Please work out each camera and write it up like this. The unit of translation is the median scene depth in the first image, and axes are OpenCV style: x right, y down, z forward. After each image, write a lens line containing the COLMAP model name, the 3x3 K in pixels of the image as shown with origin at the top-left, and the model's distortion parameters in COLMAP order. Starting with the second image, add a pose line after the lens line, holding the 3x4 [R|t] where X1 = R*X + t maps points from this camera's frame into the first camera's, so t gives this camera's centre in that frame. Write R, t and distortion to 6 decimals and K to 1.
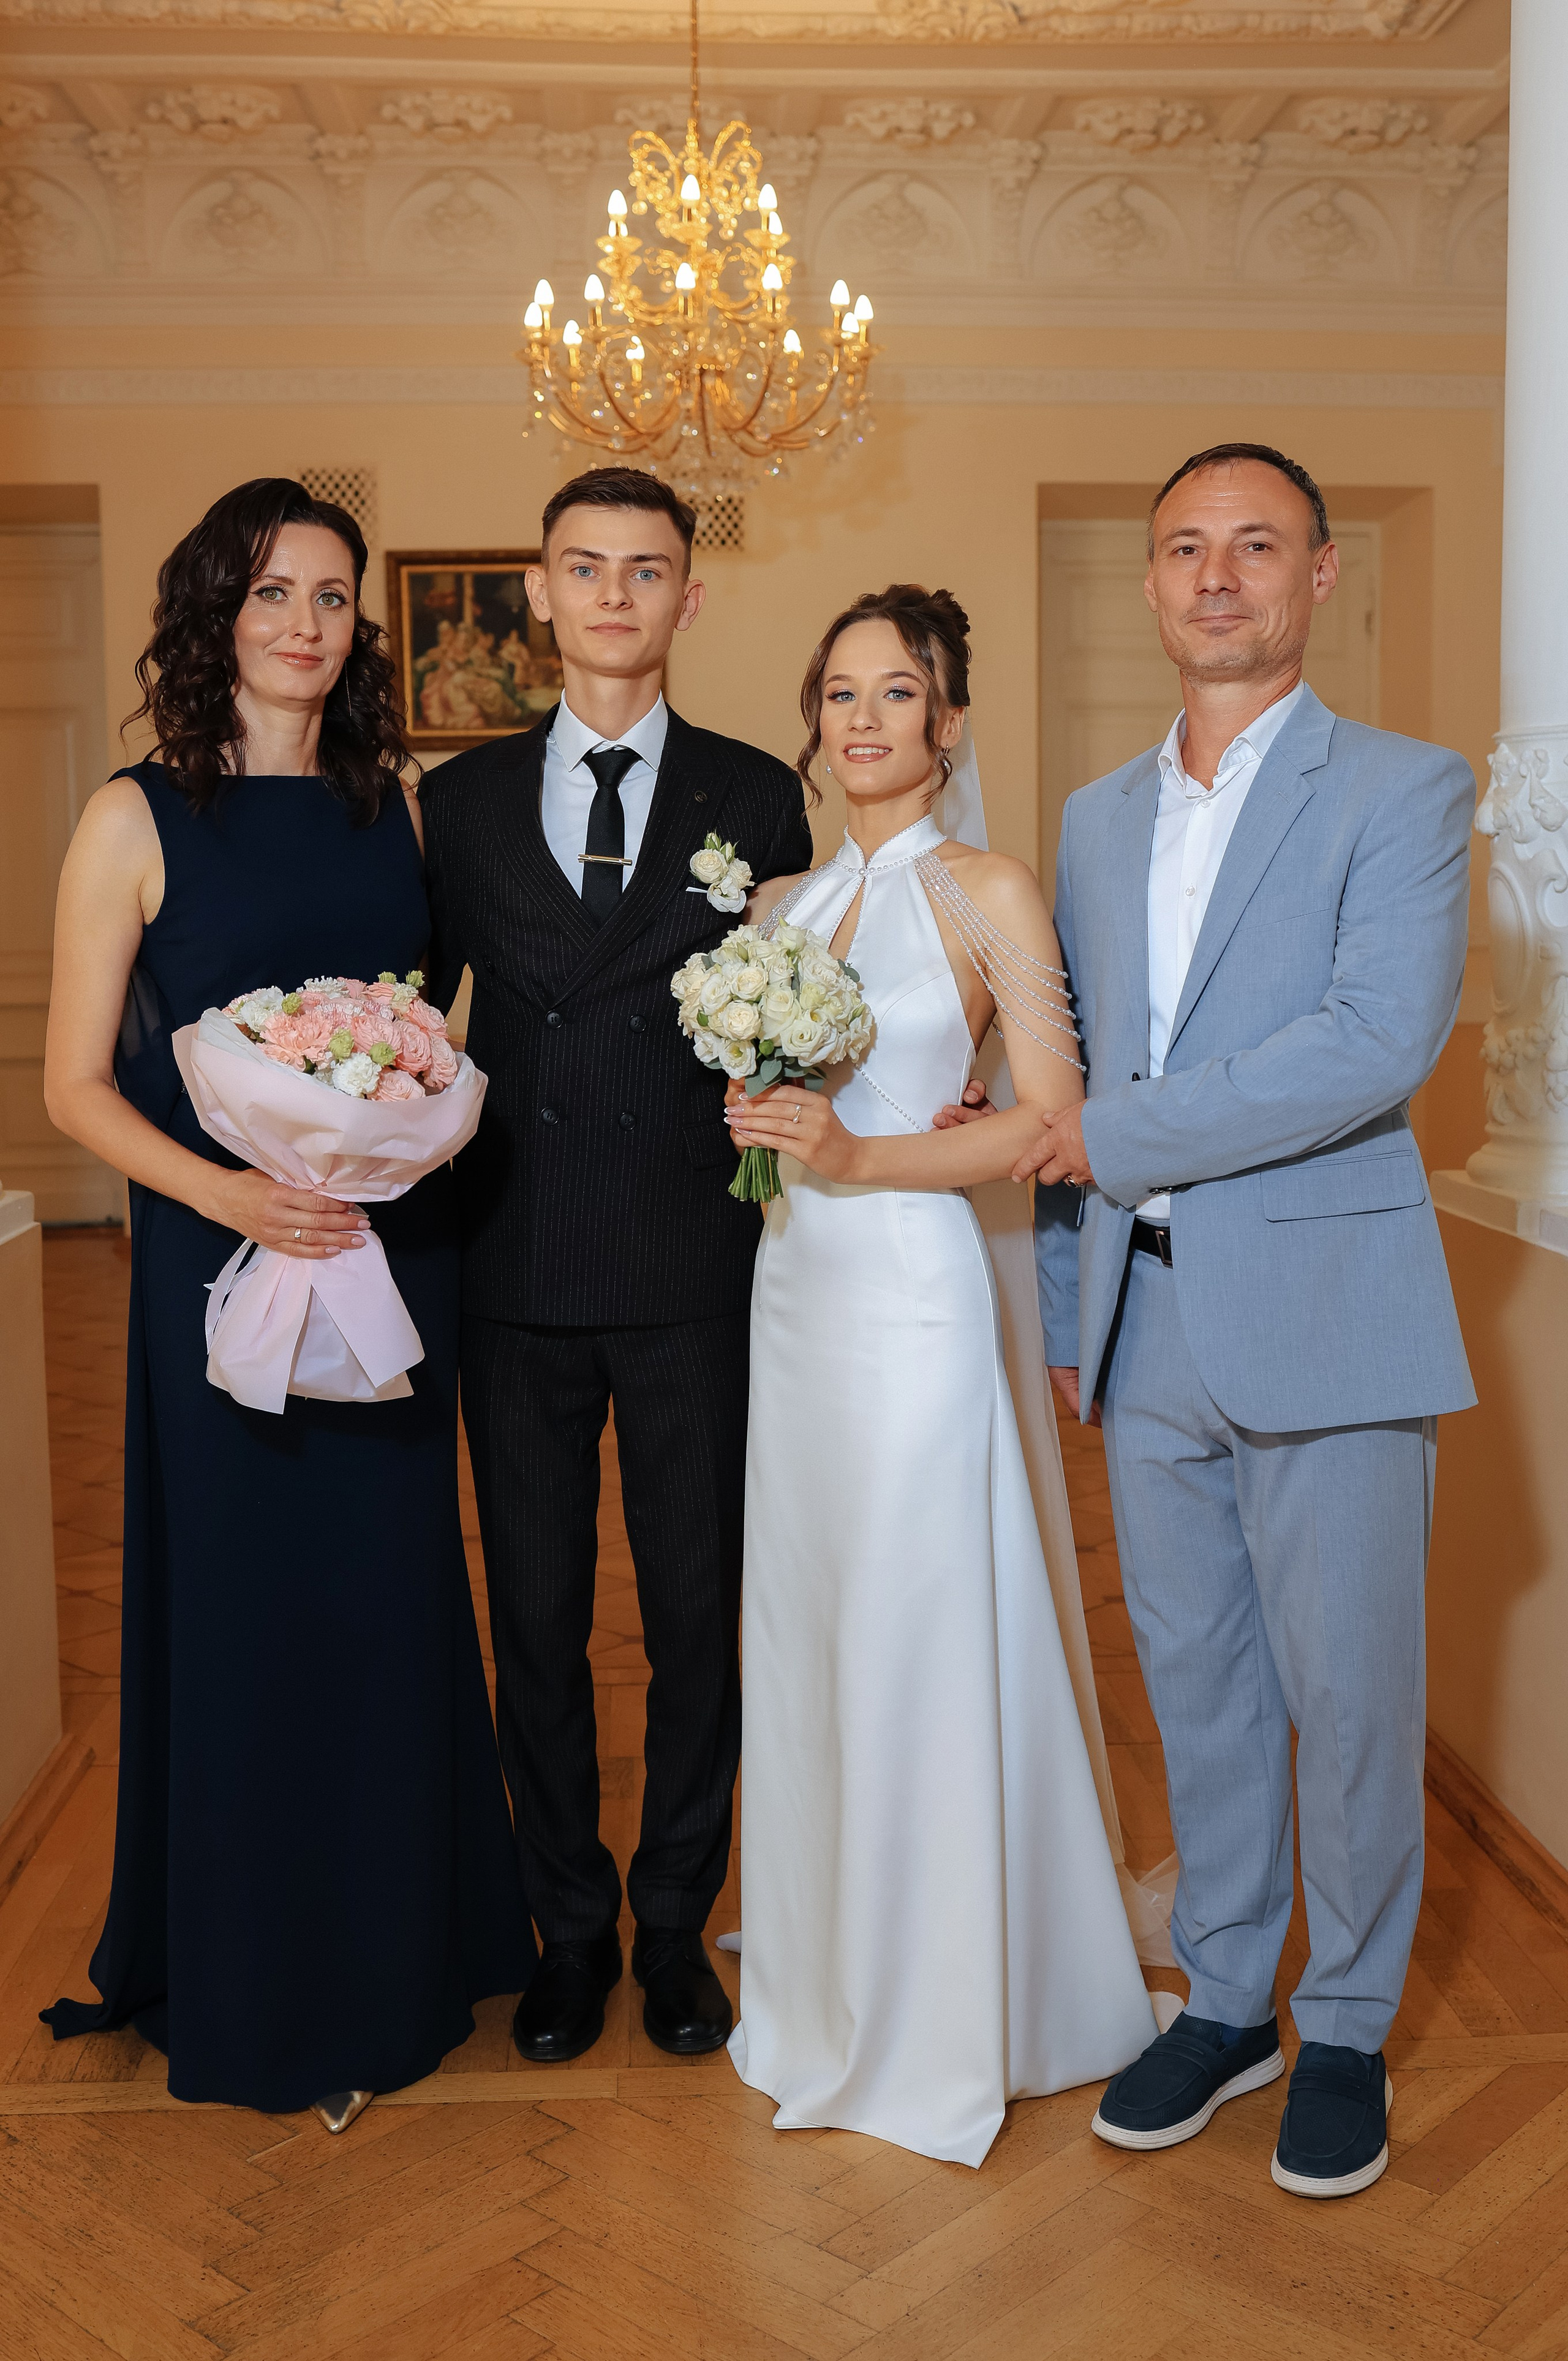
lens RADIAL K [[2346.9, 0, 784.0], [0, 2346.9, 1180.5], [0, 0, 1]] dist [-0.005666, 0.001257]
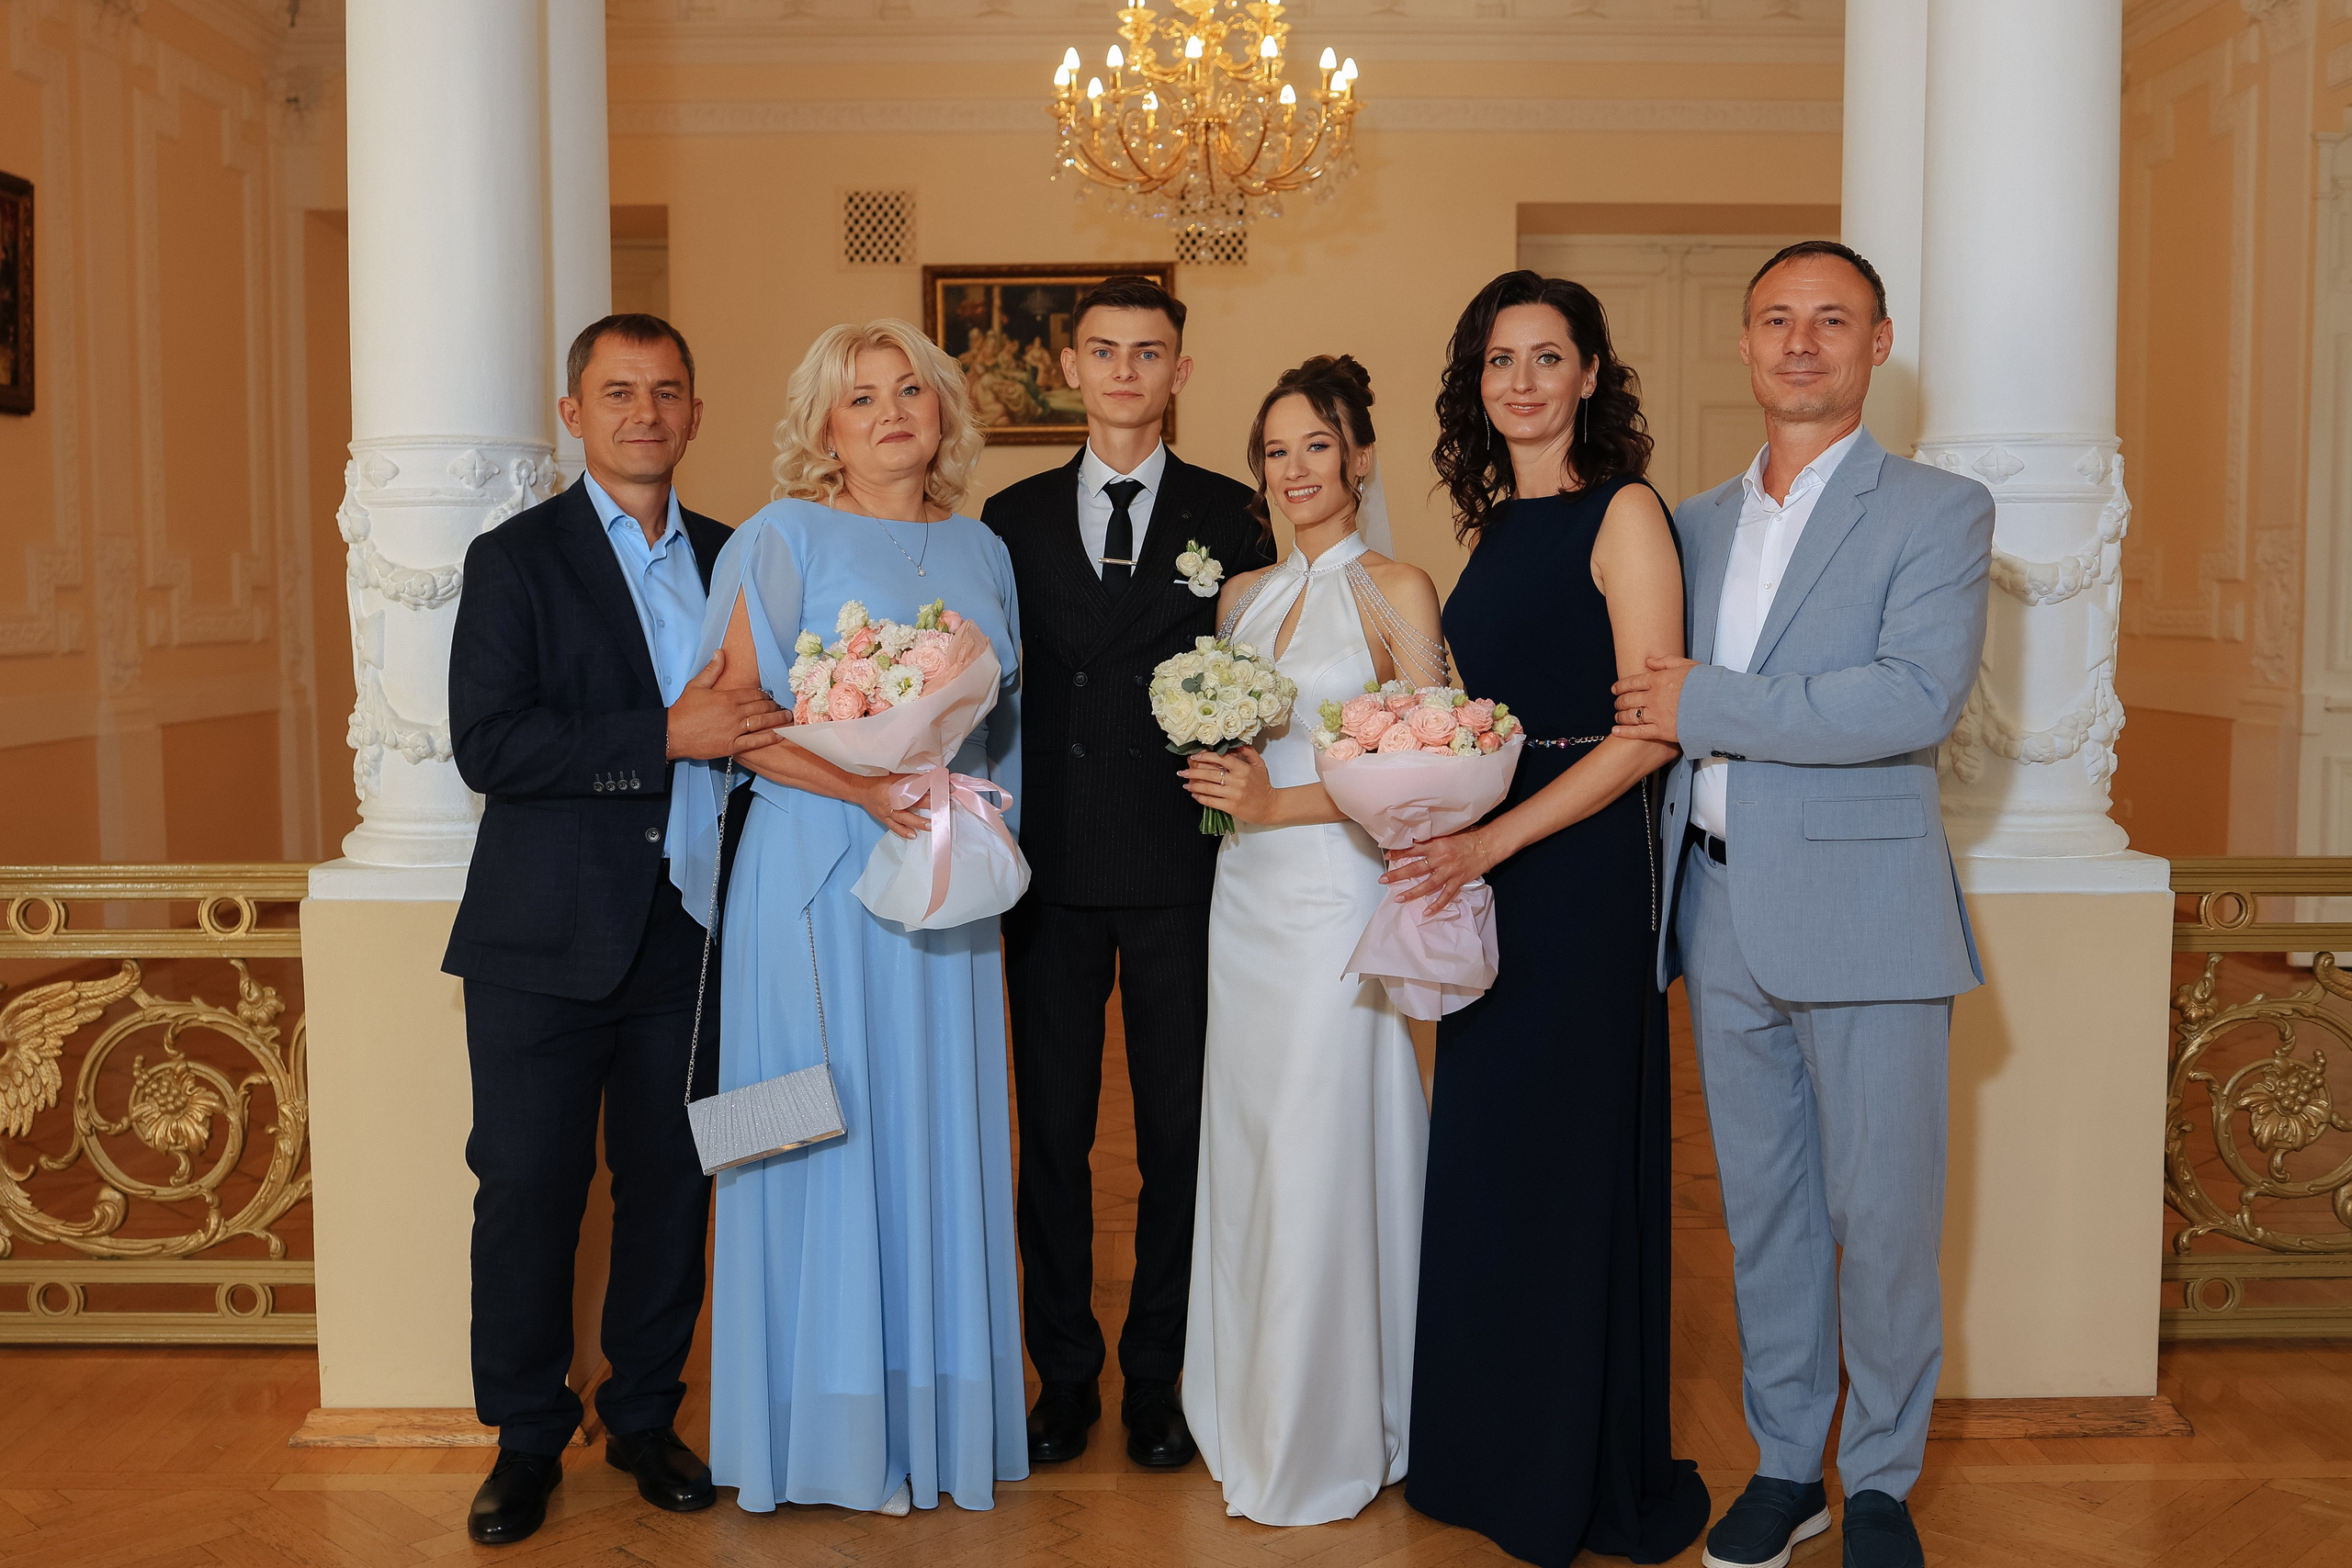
lens RADIAL K [[2337.6, 0, 1176.0], [0, 2337.6, 784.0], [0, 0, 1]] dist [-0.005666, 0.001257]
pose [[0.998725, 0.012862, -0.048825, 0.009838], [-0.014416, 0.999396, -0.031618, 0.014430], [0.048389, 0.032281, 0.998307, -0.134815]]
